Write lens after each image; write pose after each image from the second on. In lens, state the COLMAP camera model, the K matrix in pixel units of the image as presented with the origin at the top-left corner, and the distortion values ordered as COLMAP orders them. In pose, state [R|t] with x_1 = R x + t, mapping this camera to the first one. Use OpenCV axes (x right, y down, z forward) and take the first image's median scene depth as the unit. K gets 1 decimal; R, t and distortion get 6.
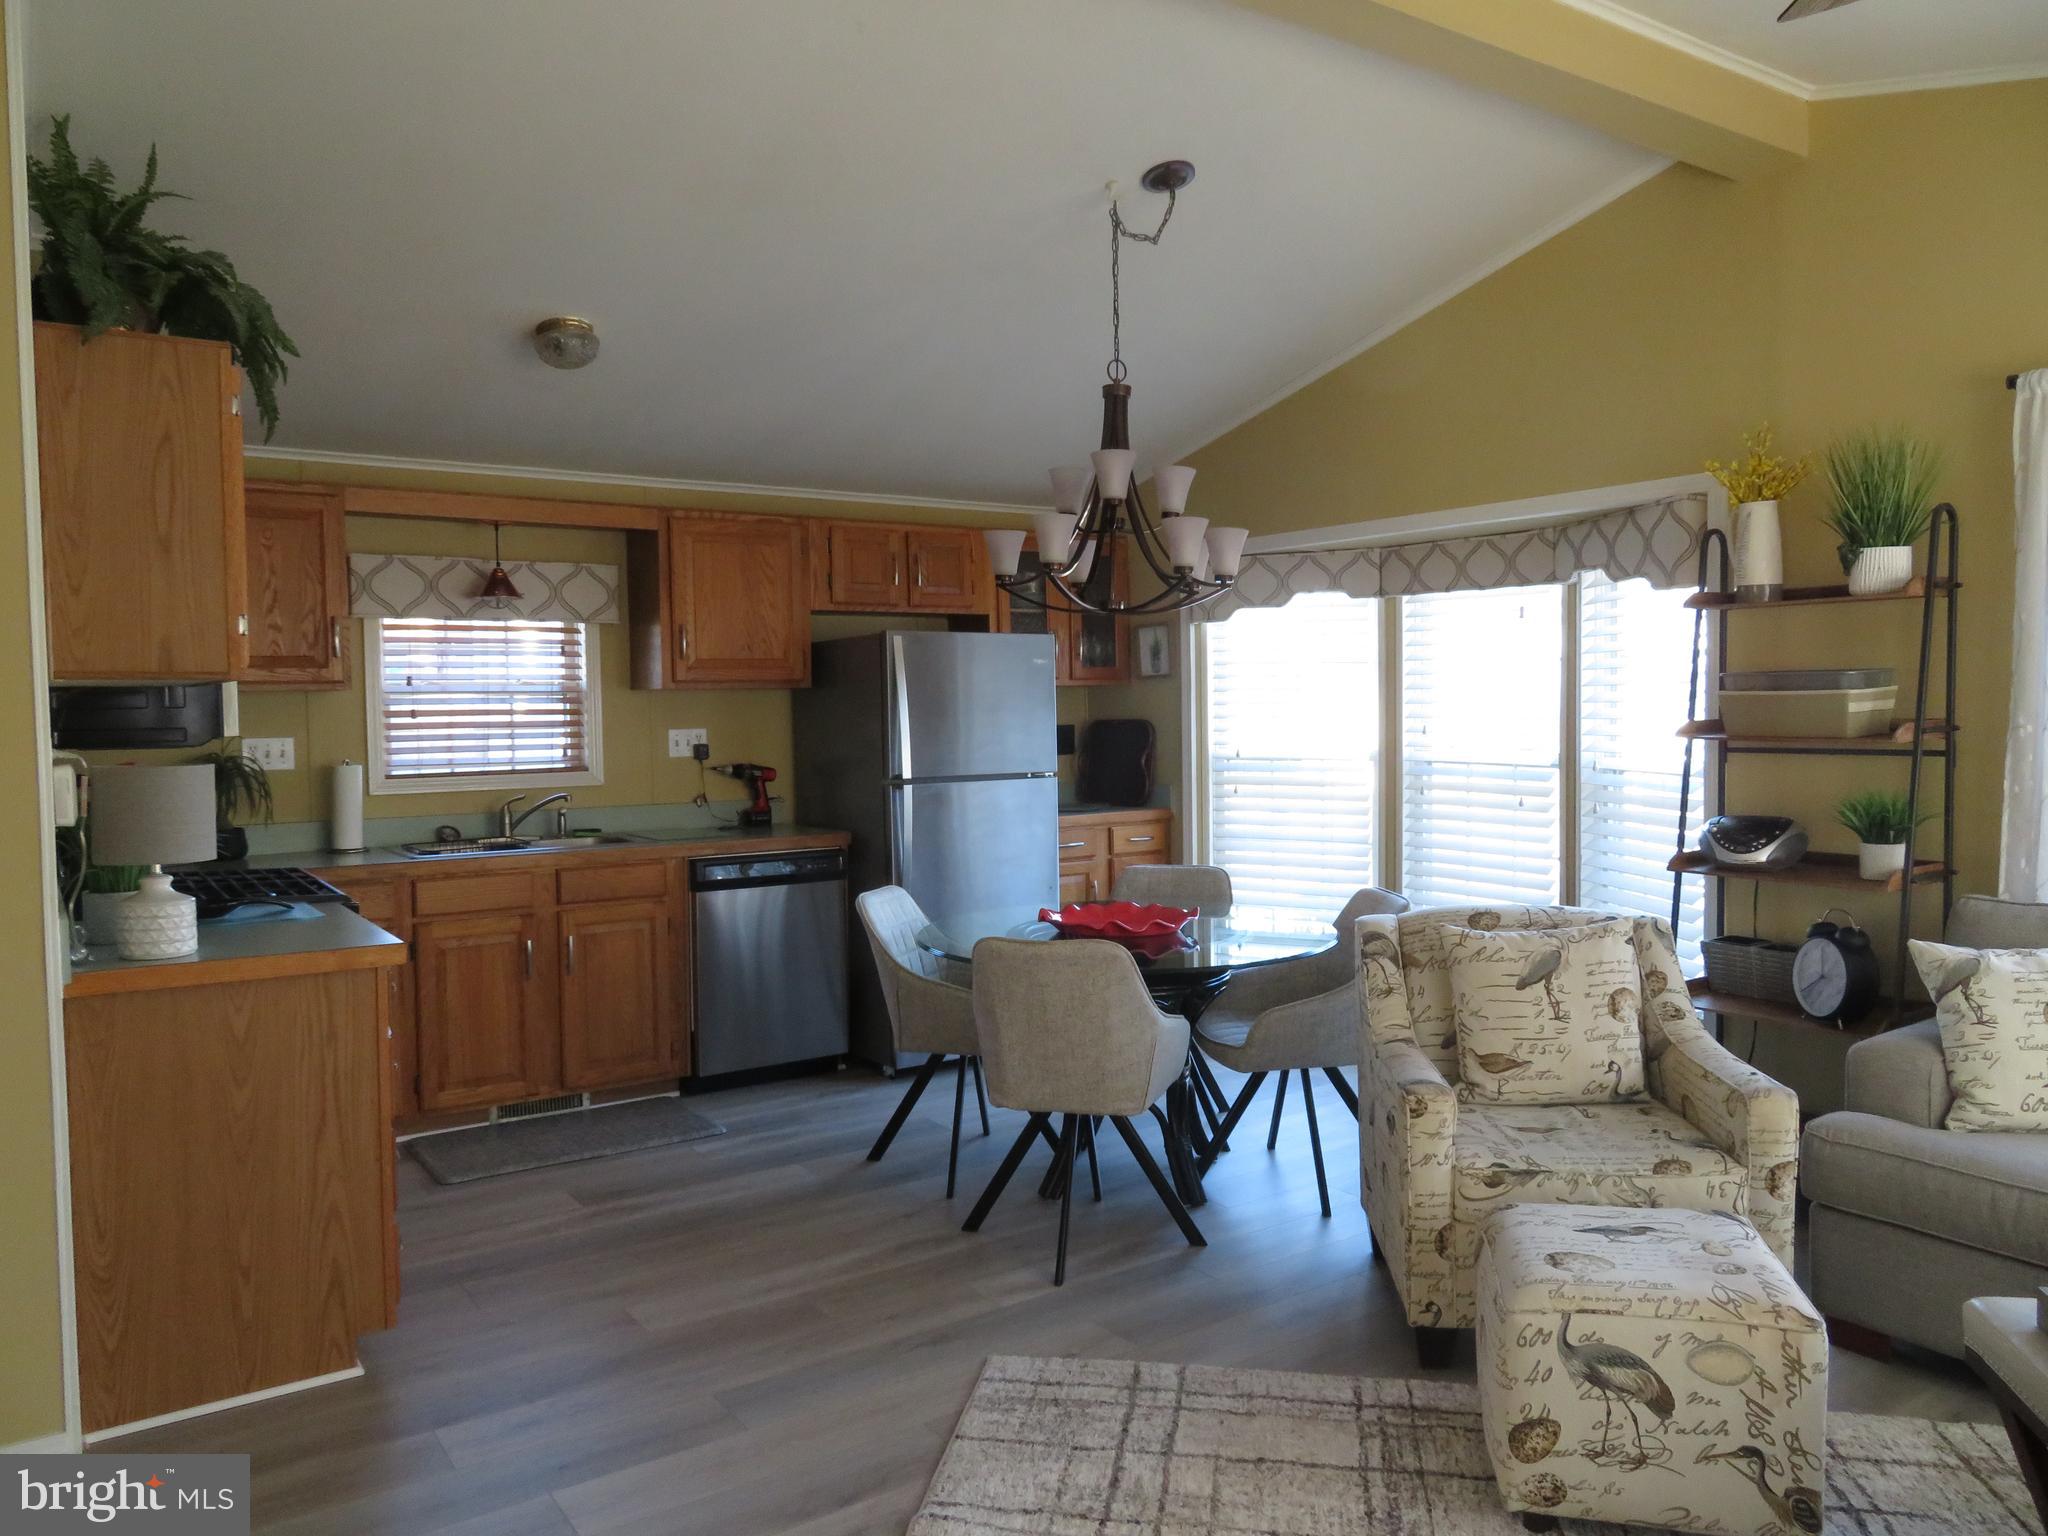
lens RADIAL K [[1466.6, 0, 1023.7], [0, 1466.6, 770.4], [0, 0, 1]] dist [-0.016533, 0.020705]
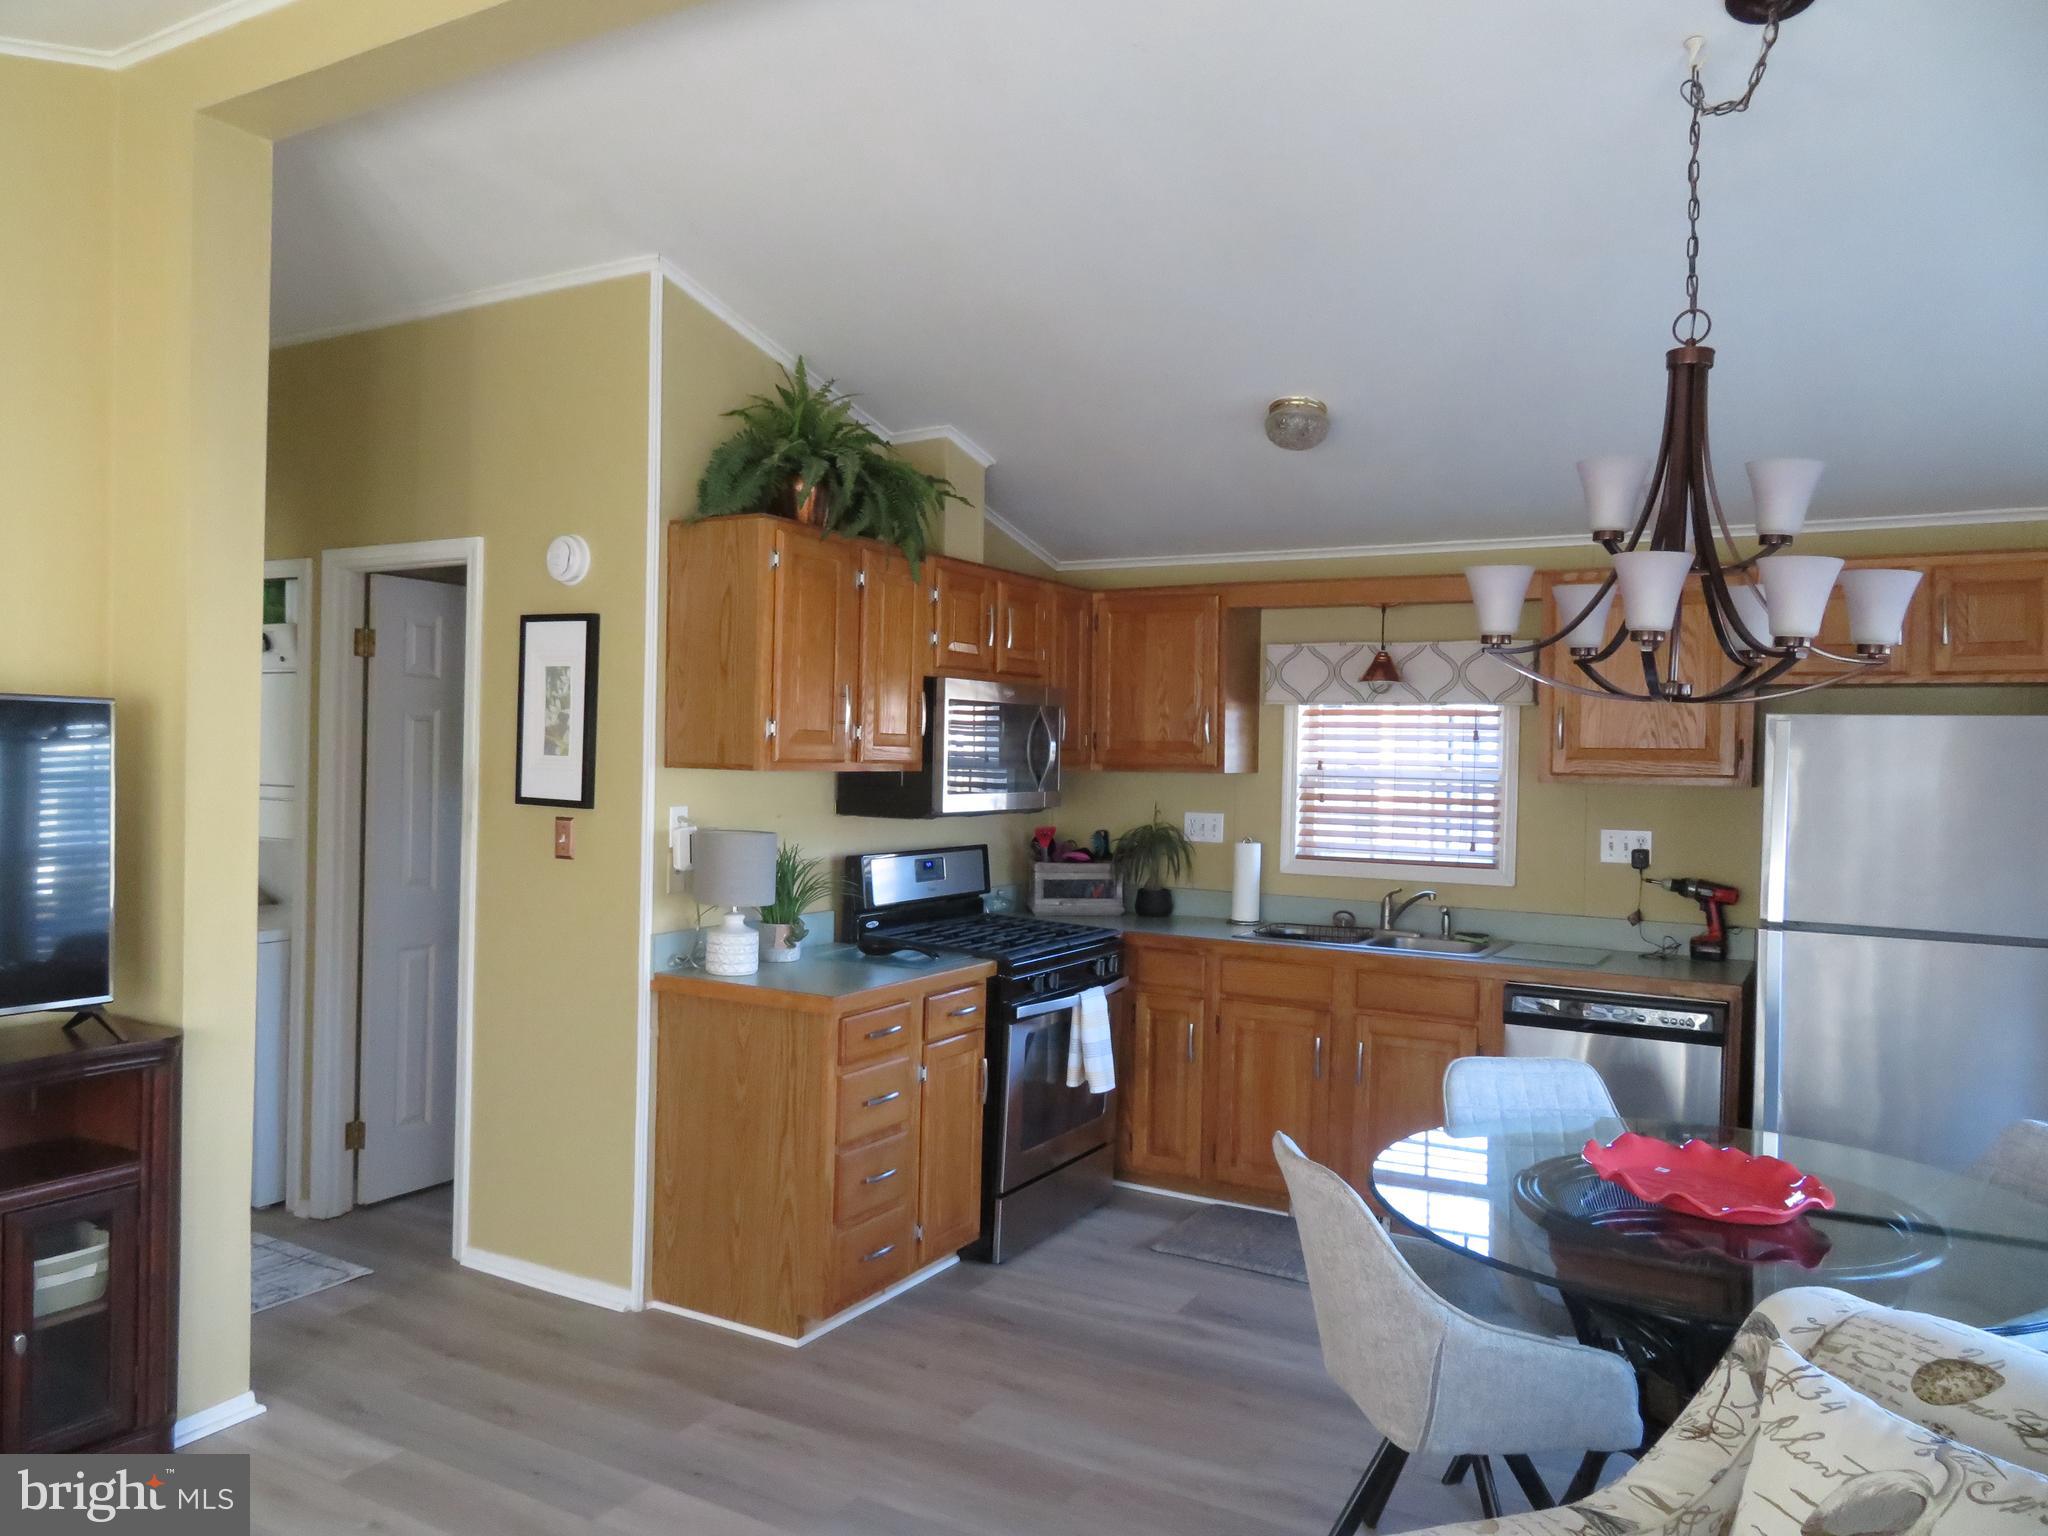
lens RADIAL K [[1456.8, 0, 1025.2], [0, 1456.8, 775.4], [0, 0, 1]] dist [-0.009680, -0.000573]
pose [[0.426267, 0.034428, -0.903942, 0.558473], [-0.067640, 0.997691, 0.006103, -0.062237], [0.902065, 0.058541, 0.427612, 0.508461]]
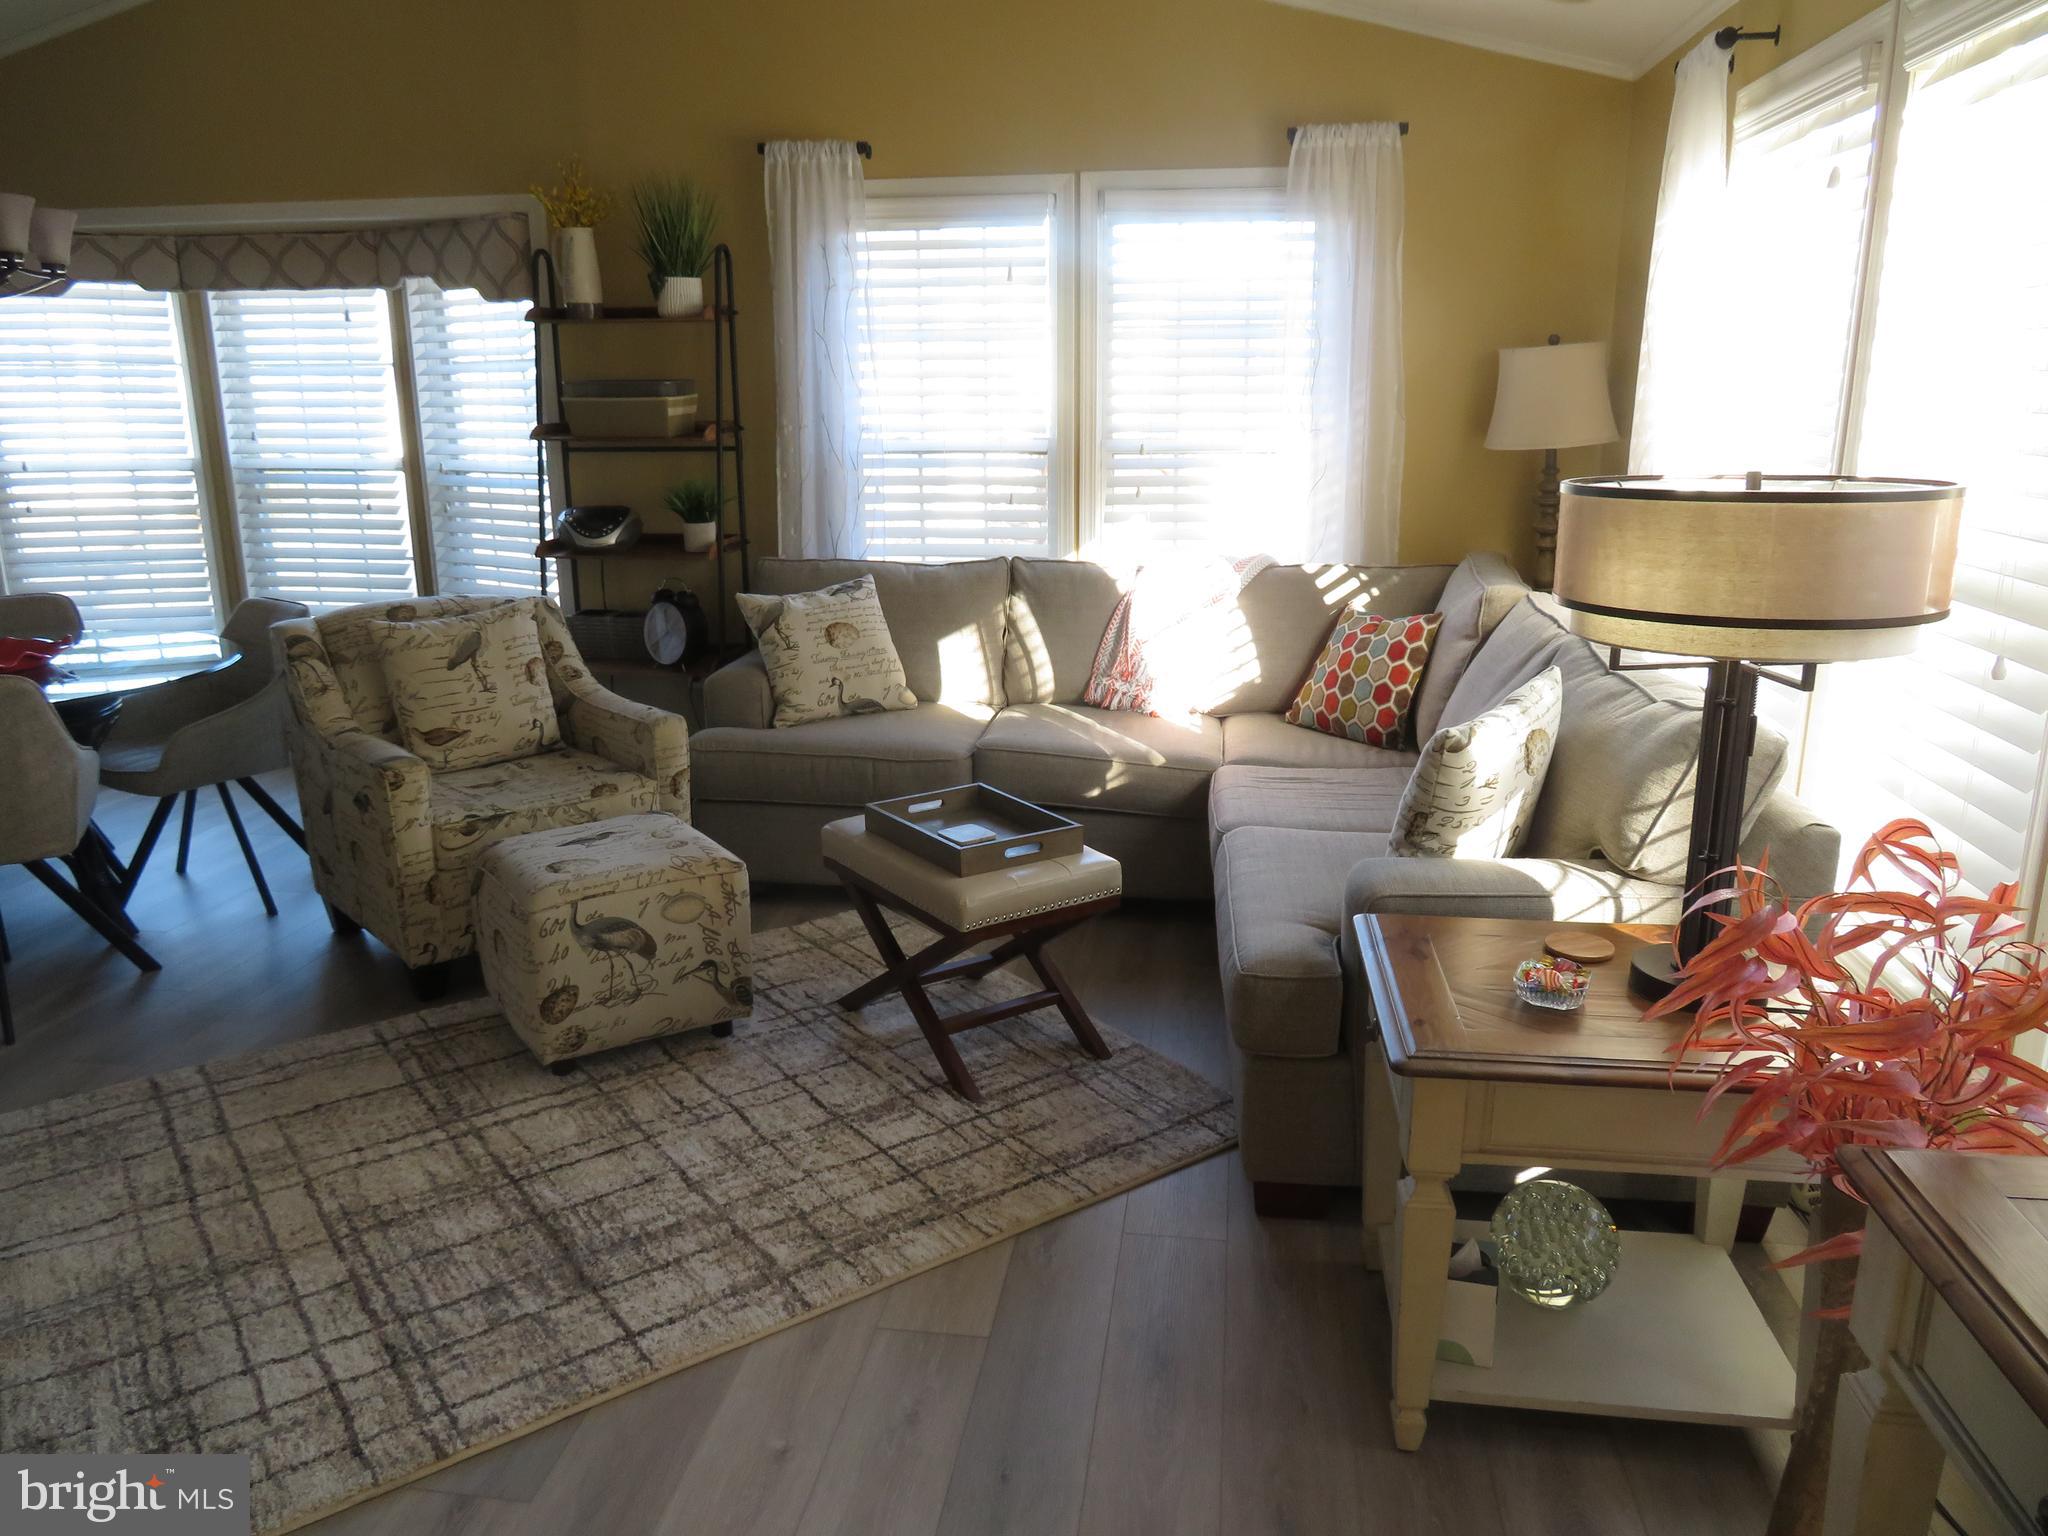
lens RADIAL K [[1466.6, 0, 1023.7], [0, 1466.6, 770.4], [0, 0, 1]] dist [-0.016533, 0.020705]
pose [[0.682883, -0.174703, 0.709330, -0.153080], [0.031493, 0.977121, 0.210339, 0.001815], [-0.729849, -0.121298, 0.672761, -0.080599]]
